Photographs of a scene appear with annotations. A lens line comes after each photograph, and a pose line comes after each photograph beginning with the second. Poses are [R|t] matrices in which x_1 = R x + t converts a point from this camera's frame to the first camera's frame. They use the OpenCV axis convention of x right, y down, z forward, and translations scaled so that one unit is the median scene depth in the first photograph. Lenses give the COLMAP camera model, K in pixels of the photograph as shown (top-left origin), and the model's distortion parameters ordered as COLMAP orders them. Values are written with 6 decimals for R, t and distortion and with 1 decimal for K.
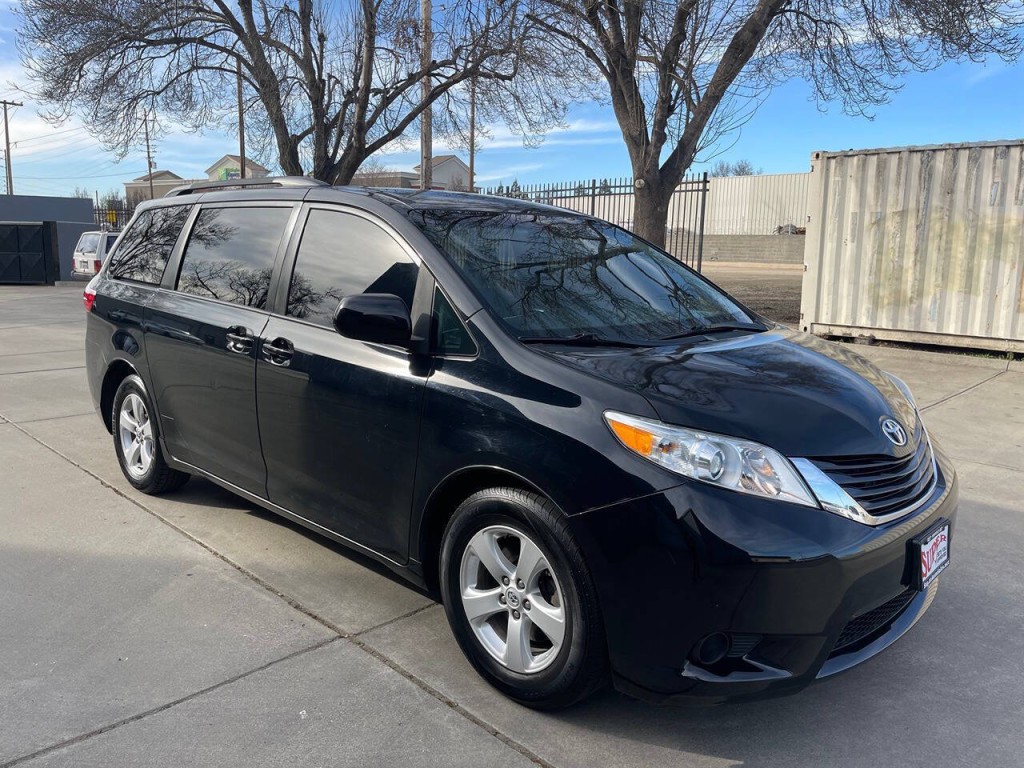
lens RADIAL K [[777.2, 0, 519.0], [0, 777.2, 385.0], [0, 0, 1]] dist [0.055398, -0.082102]
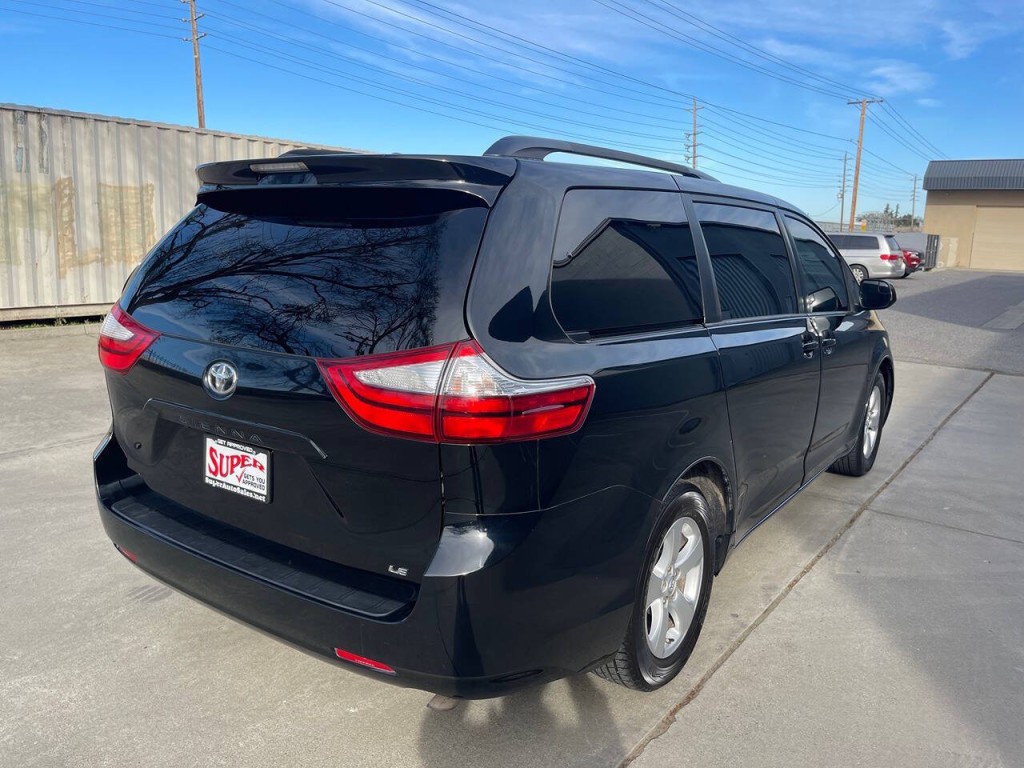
lens RADIAL K [[762.3, 0, 524.8], [0, 762.3, 382.9], [0, 0, 1]] dist [0.064787, -0.083878]
pose [[-0.138926, -0.211781, 0.967393, -0.469817], [0.144171, 0.962133, 0.231334, -0.109711], [-0.979752, 0.171608, -0.103132, 0.540079]]
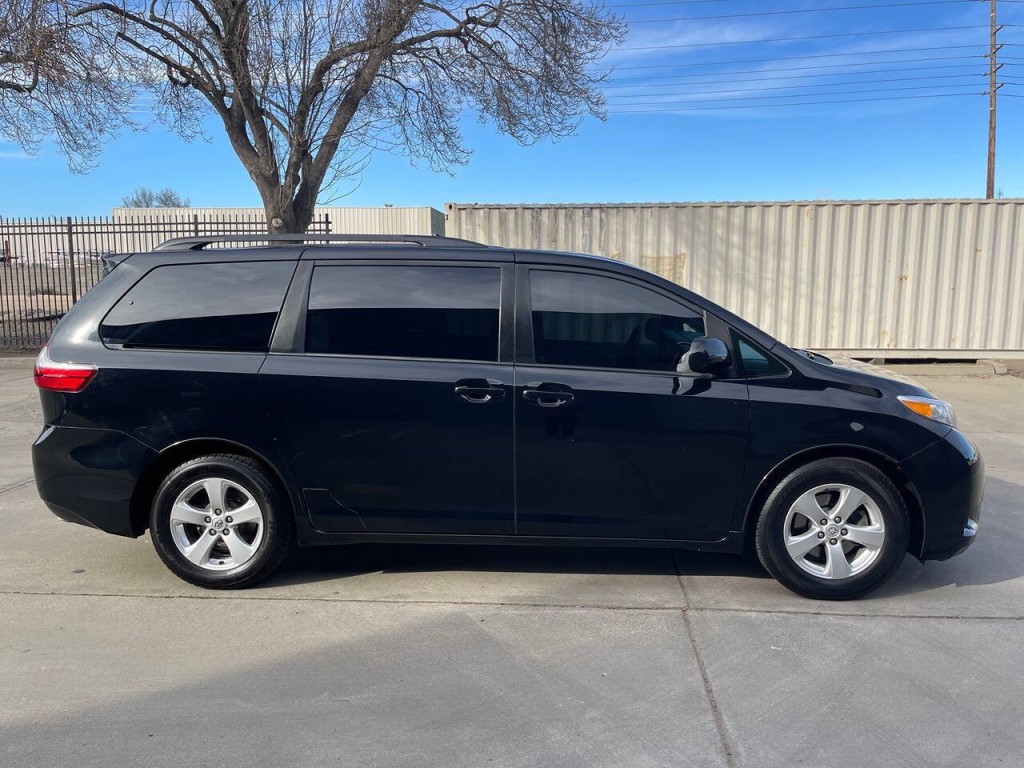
lens RADIAL K [[773.6, 0, 530.9], [0, 773.6, 386.5], [0, 0, 1]] dist [0.075533, -0.100504]
pose [[0.757075, -0.106068, 0.644661, -0.361597], [0.129323, 0.991538, 0.011267, -0.024614], [-0.640401, 0.074840, 0.764386, 0.053054]]
